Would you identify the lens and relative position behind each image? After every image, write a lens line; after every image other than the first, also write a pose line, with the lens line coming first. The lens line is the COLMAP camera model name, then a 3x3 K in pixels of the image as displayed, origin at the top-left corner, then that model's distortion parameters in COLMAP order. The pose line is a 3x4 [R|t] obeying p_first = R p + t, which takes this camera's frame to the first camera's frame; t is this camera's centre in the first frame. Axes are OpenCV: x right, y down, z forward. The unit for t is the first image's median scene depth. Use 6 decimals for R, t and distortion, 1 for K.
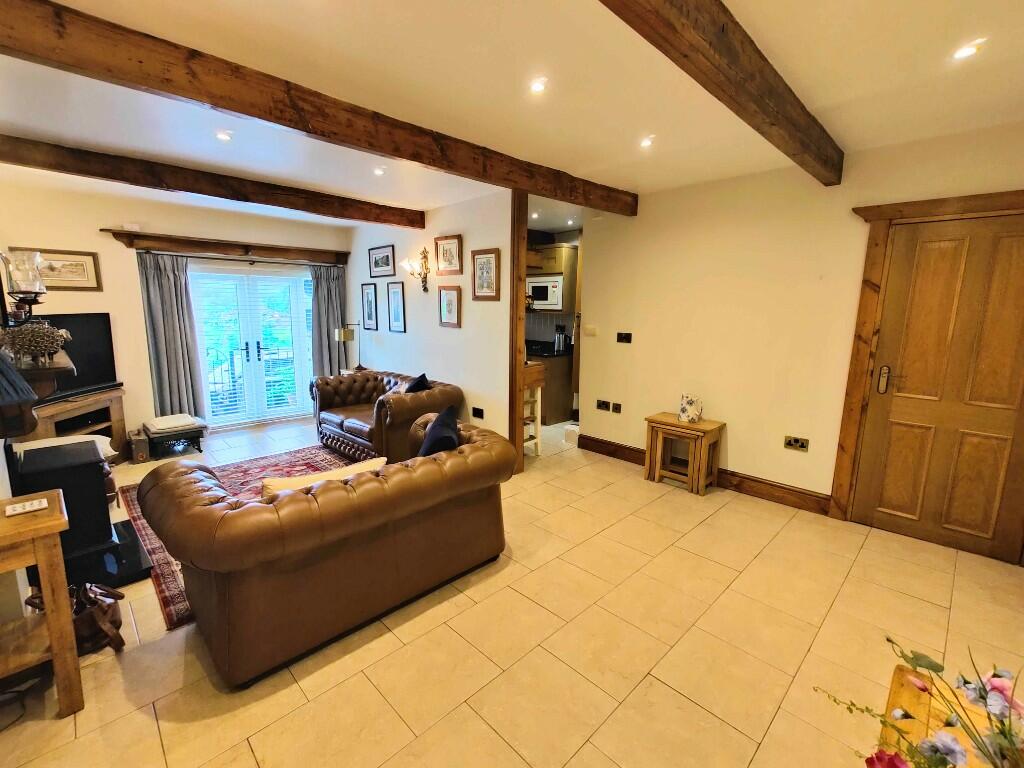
lens RADIAL K [[452.8, 0, 512.7], [0, 452.8, 380.1], [0, 0, 1]] dist [0.006001, 0.000304]
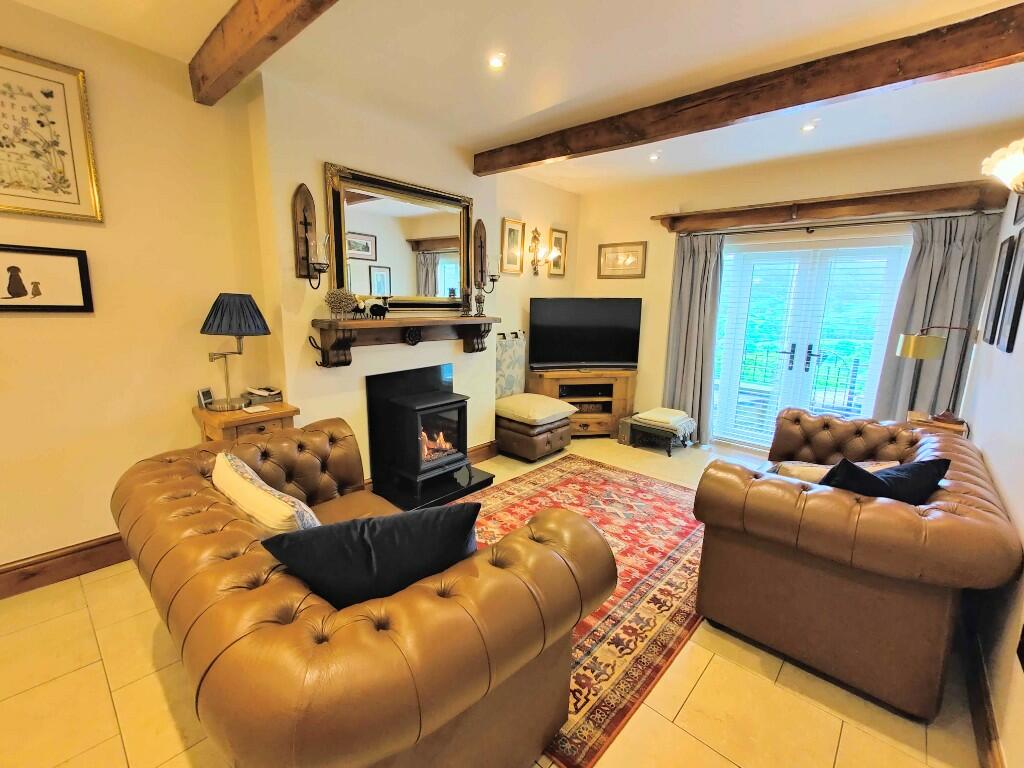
lens RADIAL K [[449.8, 0, 510.4], [0, 449.8, 381.0], [0, 0, 1]] dist [0.006676, -0.000030]
pose [[0.051716, 0.177140, -0.982826, 0.149562], [-0.186577, 0.968529, 0.164745, -0.076604], [0.981078, 0.174852, 0.083139, 0.643728]]
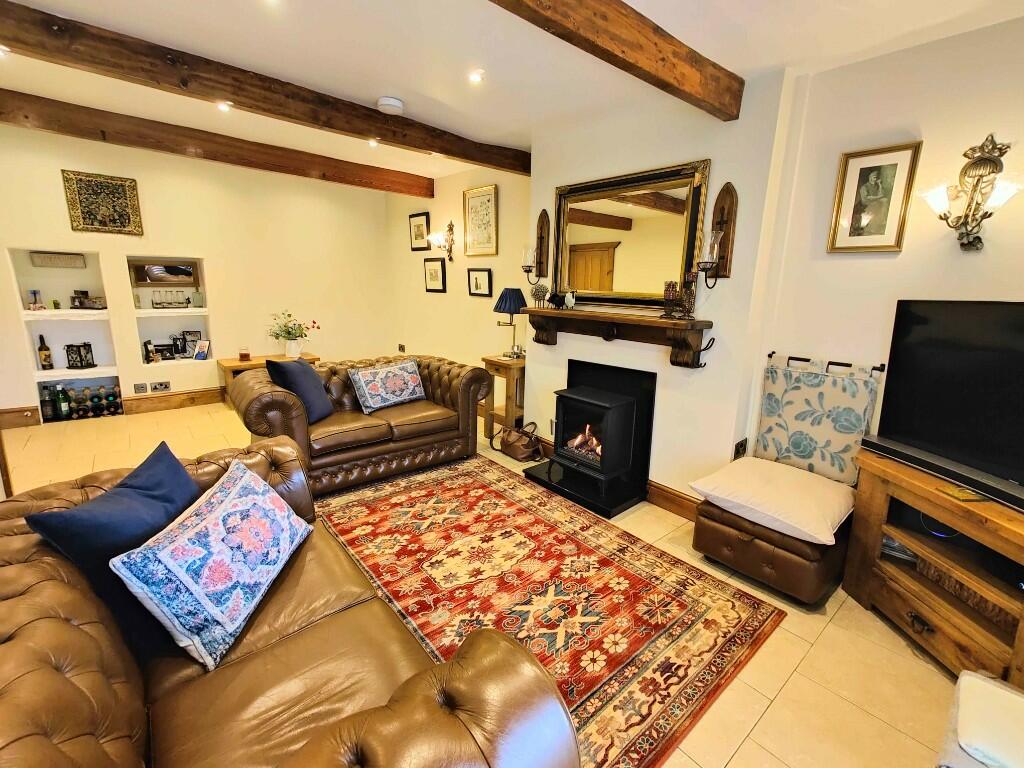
lens RADIAL K [[452.8, 0, 512.7], [0, 452.8, 380.1], [0, 0, 1]] dist [0.006001, 0.000304]
pose [[-0.996362, -0.053672, 0.066199, -0.490015], [-0.025984, 0.931104, 0.363828, -0.185315], [-0.081166, 0.360784, -0.929111, 1.254152]]
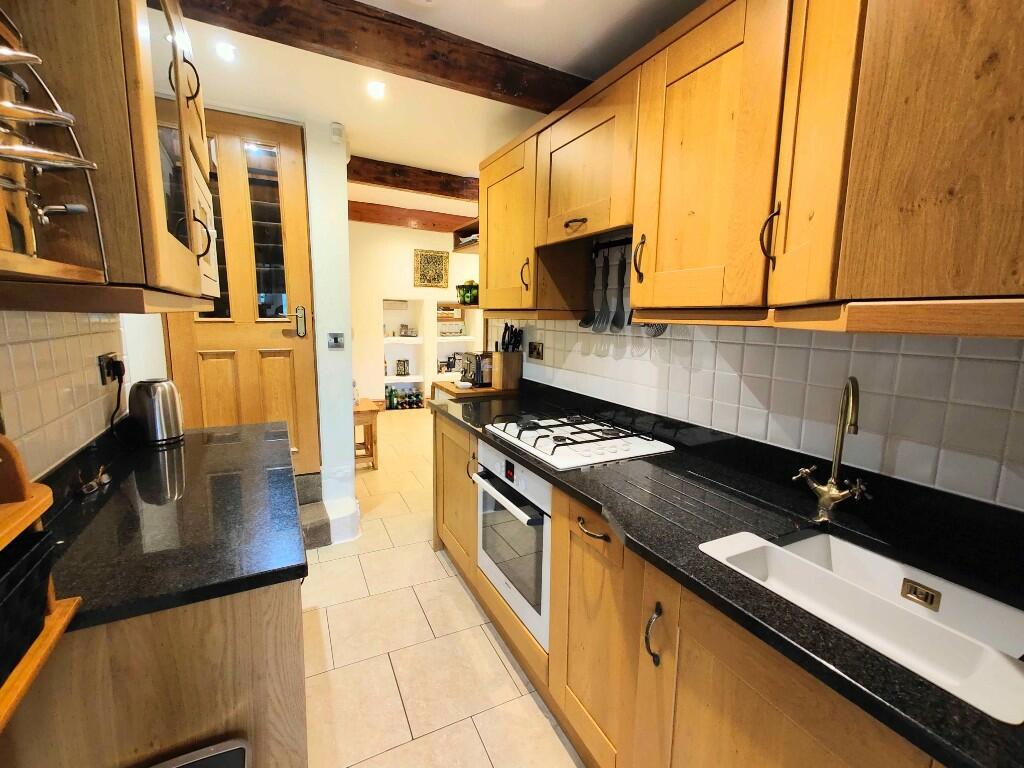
lens RADIAL K [[452.8, 0, 512.7], [0, 452.8, 380.1], [0, 0, 1]] dist [0.006001, 0.000304]
pose [[-0.949604, -0.077350, 0.303758, -0.272295], [0.020235, 0.951926, 0.305660, -0.258676], [-0.312798, 0.296402, -0.902387, 1.640627]]
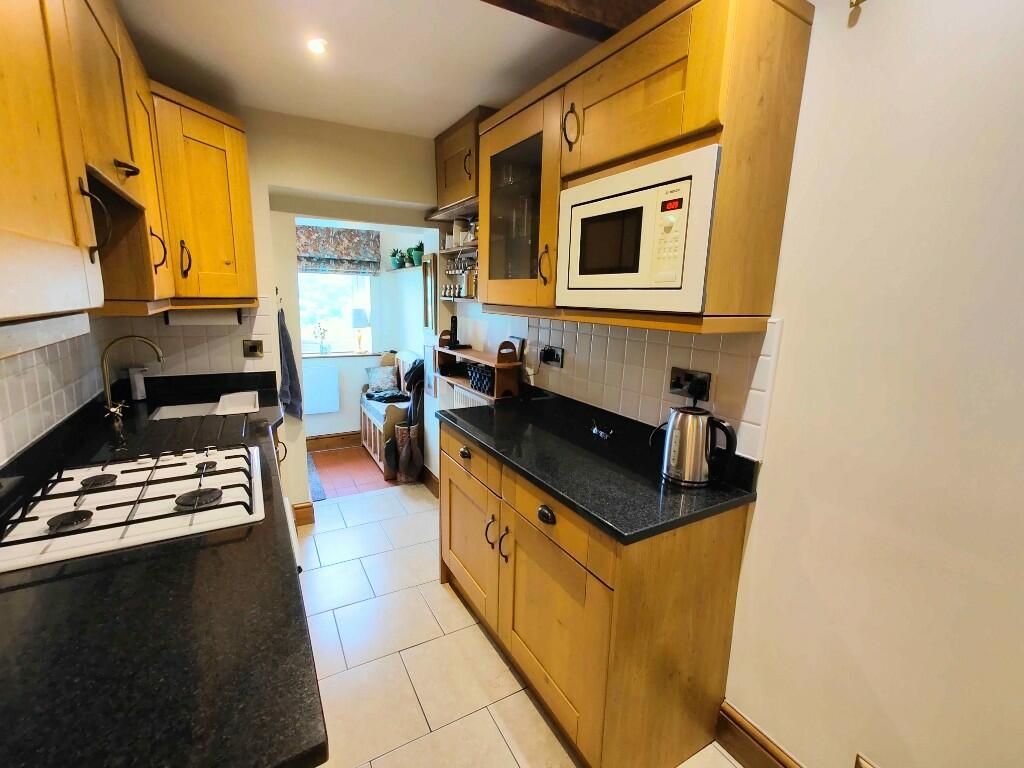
lens RADIAL K [[452.8, 0, 512.7], [0, 452.8, 380.1], [0, 0, 1]] dist [0.006001, 0.000304]
pose [[0.966168, 0.054273, -0.252140, 0.101690], [-0.051767, 0.998522, 0.016564, -0.160214], [0.252667, -0.002951, 0.967549, 1.007320]]
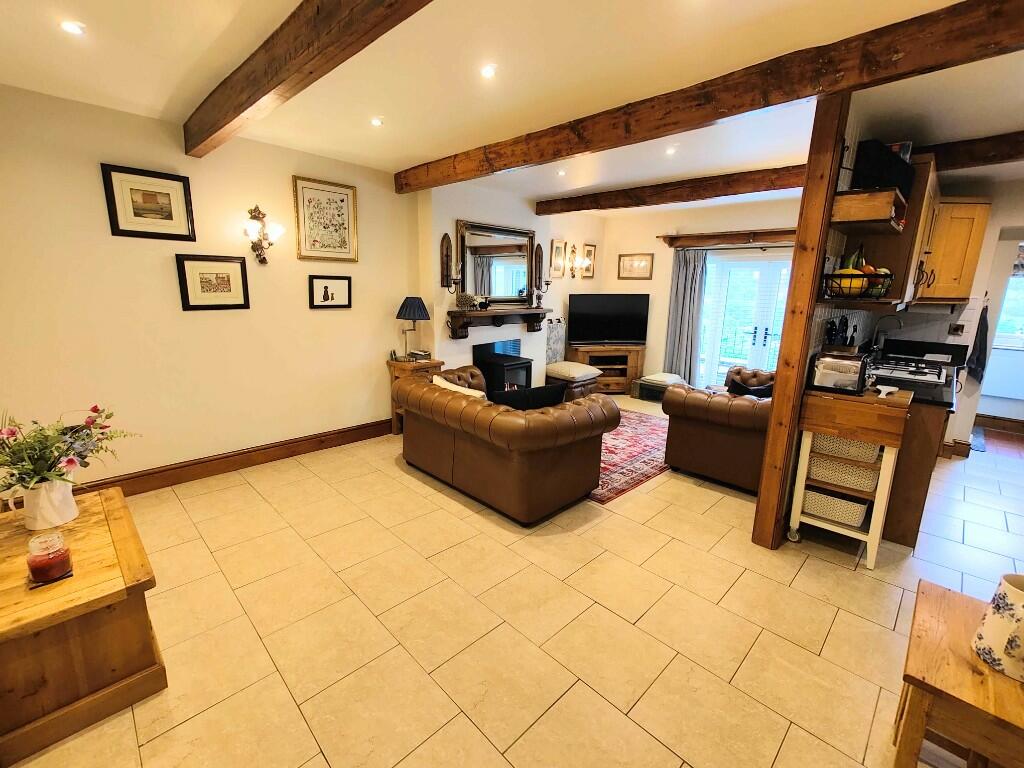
lens RADIAL K [[449.8, 0, 510.4], [0, 449.8, 381.0], [0, 0, 1]] dist [0.006676, -0.000030]
pose [[0.004430, 0.205328, -0.978683, 0.581391], [-0.183866, 0.962174, 0.201032, -0.087168], [0.982941, 0.179056, 0.042015, 0.543984]]
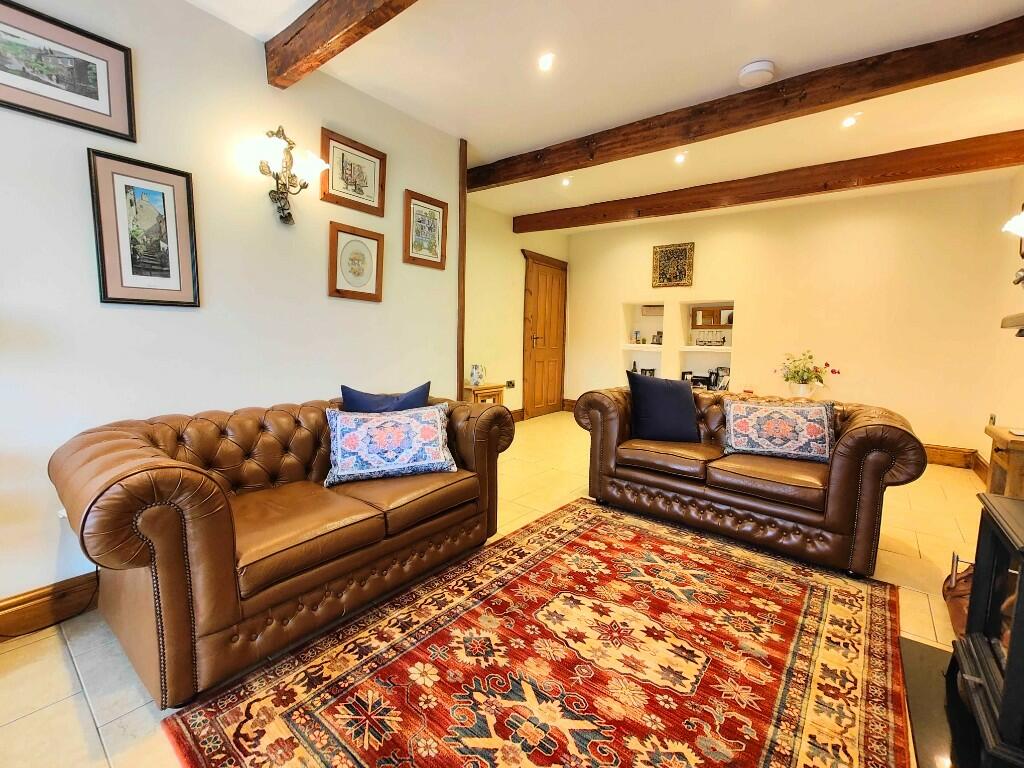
lens RADIAL K [[449.8, 0, 510.4], [0, 449.8, 381.0], [0, 0, 1]] dist [0.006676, -0.000030]
pose [[-0.110831, -0.113852, 0.987296, -0.780571], [0.133800, 0.982663, 0.128338, -0.064516], [-0.984791, 0.146324, -0.093676, 0.914313]]
